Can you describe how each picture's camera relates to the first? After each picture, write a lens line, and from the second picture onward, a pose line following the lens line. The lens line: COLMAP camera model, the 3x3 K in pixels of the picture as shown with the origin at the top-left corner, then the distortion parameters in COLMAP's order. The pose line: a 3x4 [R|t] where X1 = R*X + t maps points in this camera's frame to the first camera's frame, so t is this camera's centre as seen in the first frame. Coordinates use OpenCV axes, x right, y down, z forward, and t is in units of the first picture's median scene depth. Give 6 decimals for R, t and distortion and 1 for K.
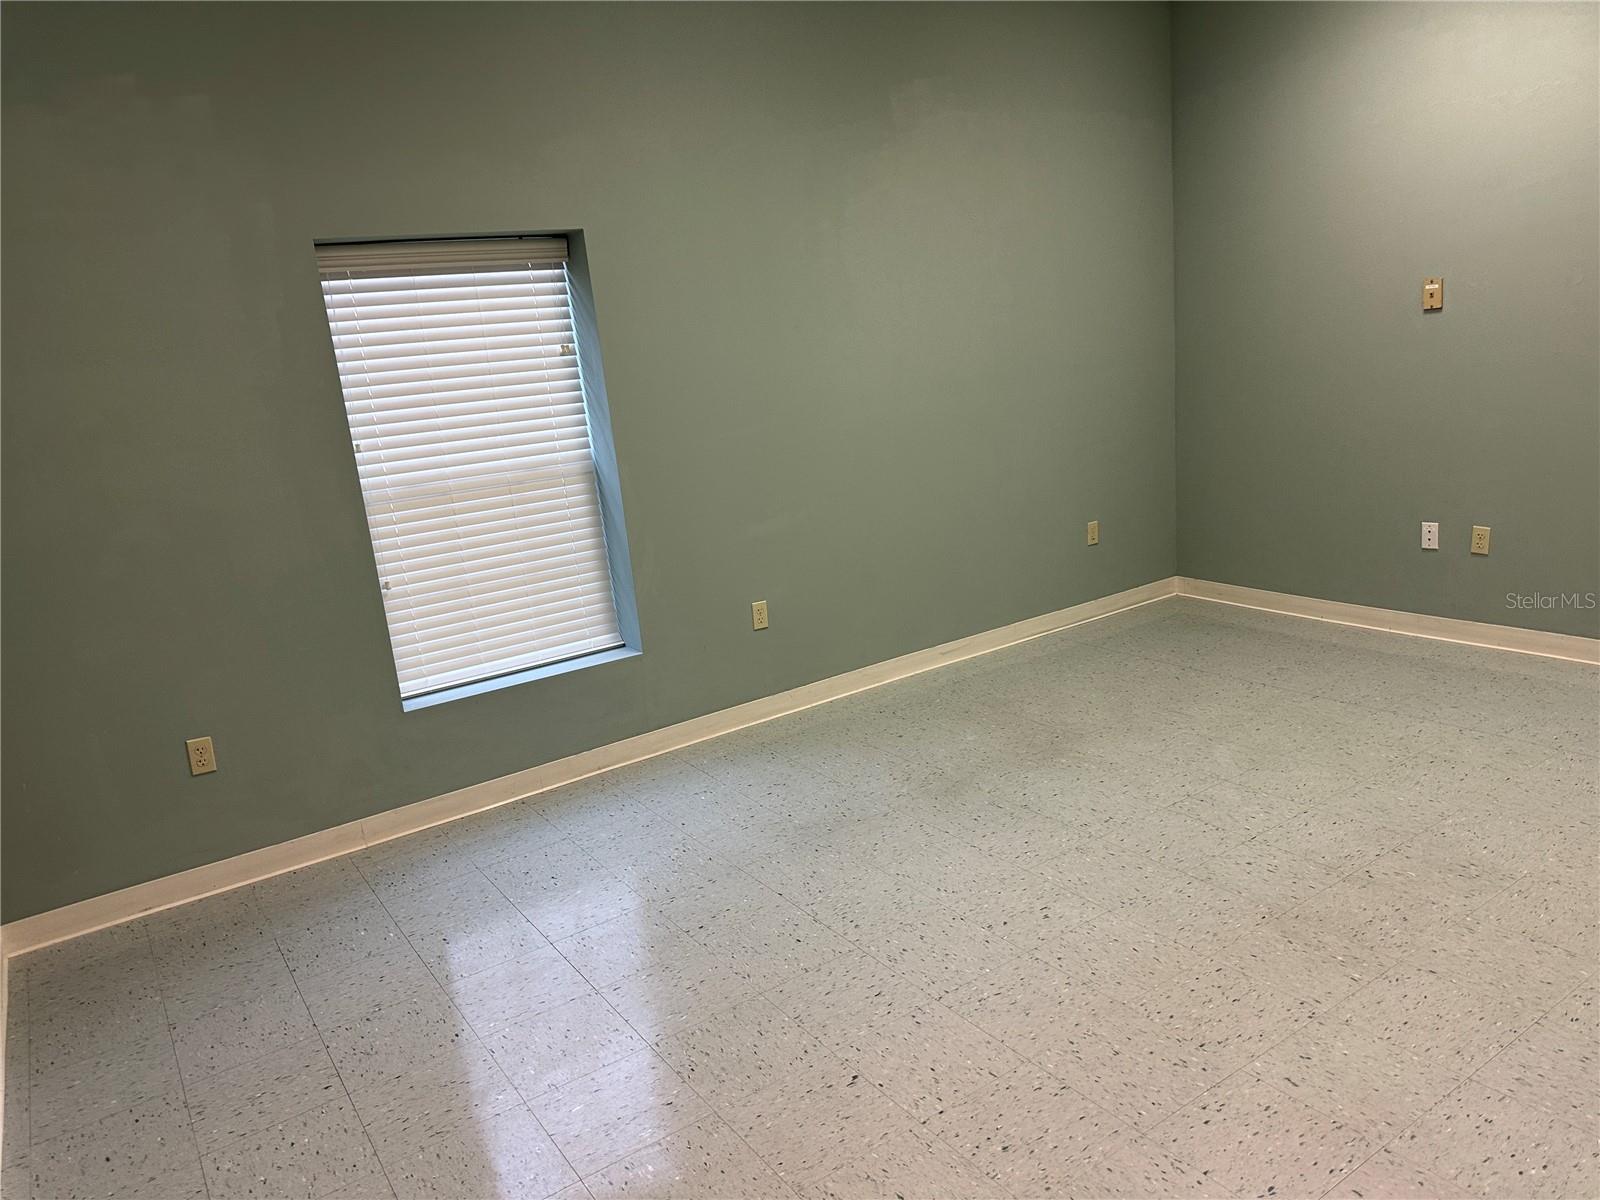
lens RADIAL K [[1133.2, 0, 800.0], [0, 1133.2, 600.0], [0, 0, 1]] dist [0.084669, -0.085398]
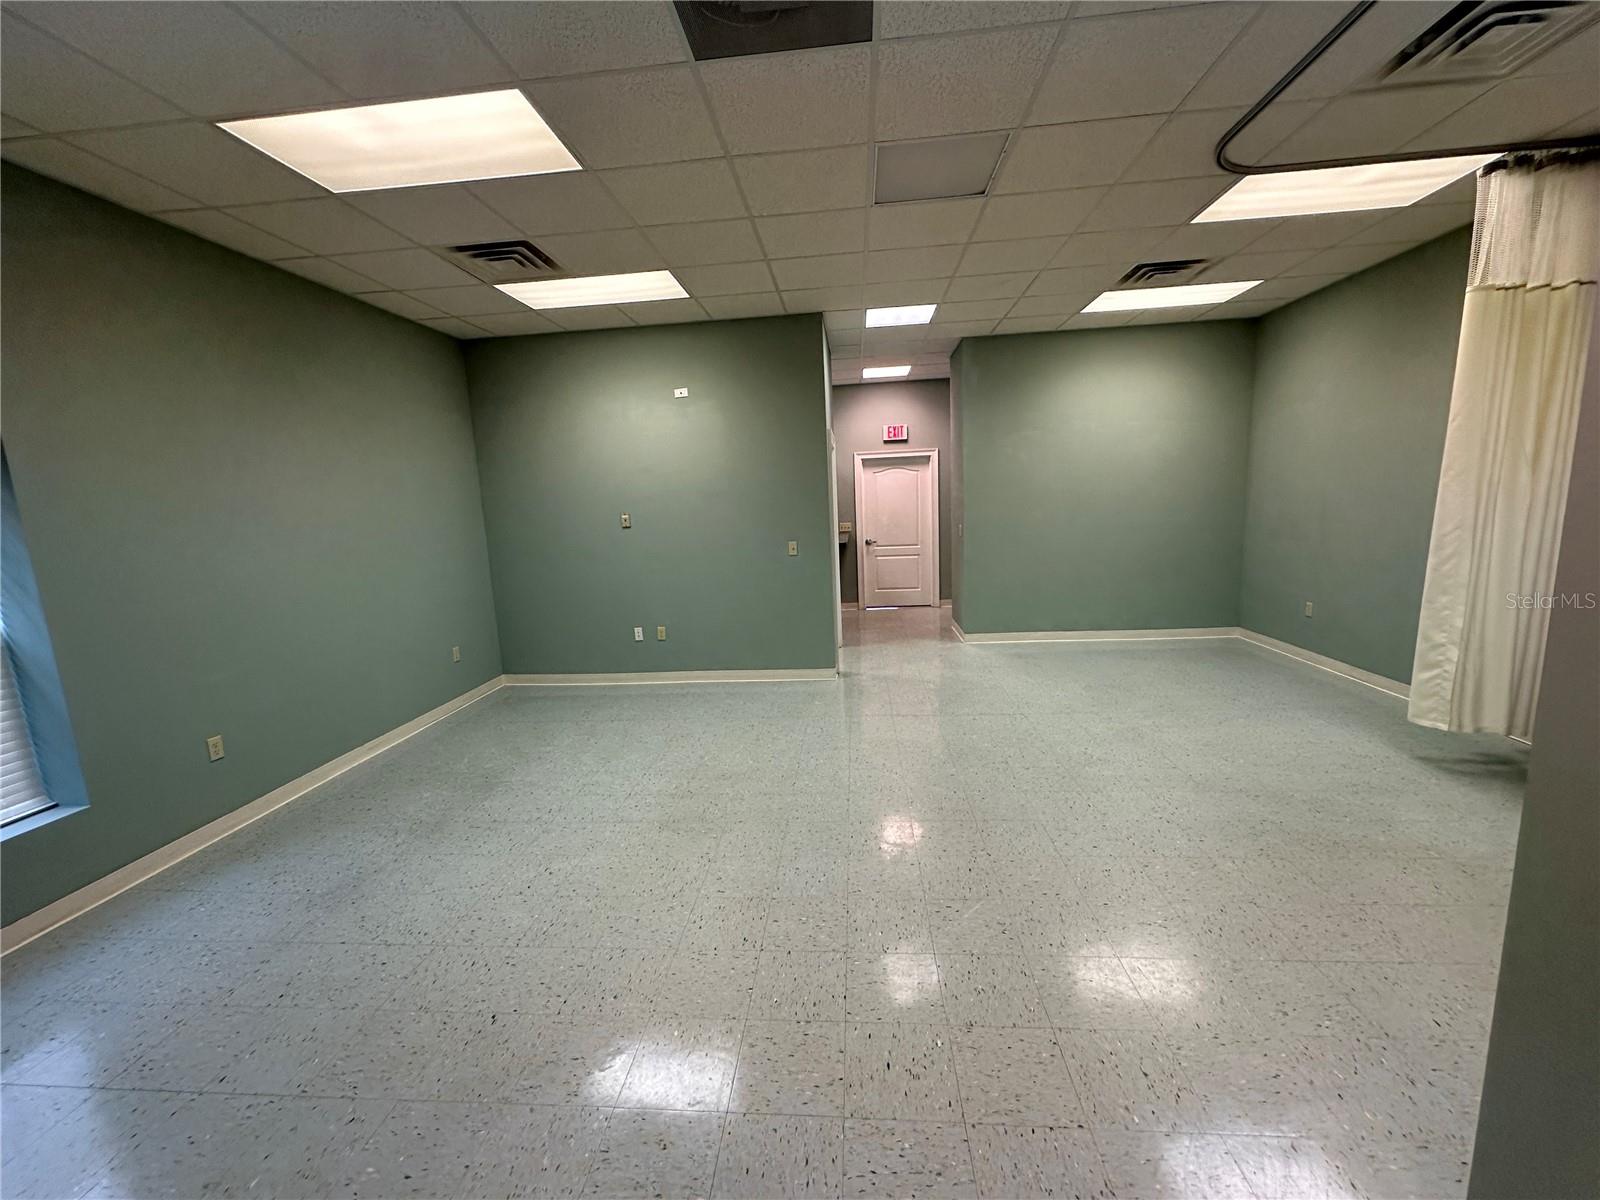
lens RADIAL K [[642.2, 0, 800.0], [0, 642.2, 600.0], [0, 0, 1]] dist [0.019797, 0.000045]
pose [[0.637845, -0.058476, 0.767942, -0.175046], [0.165256, 0.984280, -0.062311, 0.004238], [-0.752226, 0.166651, 0.637482, 0.048201]]
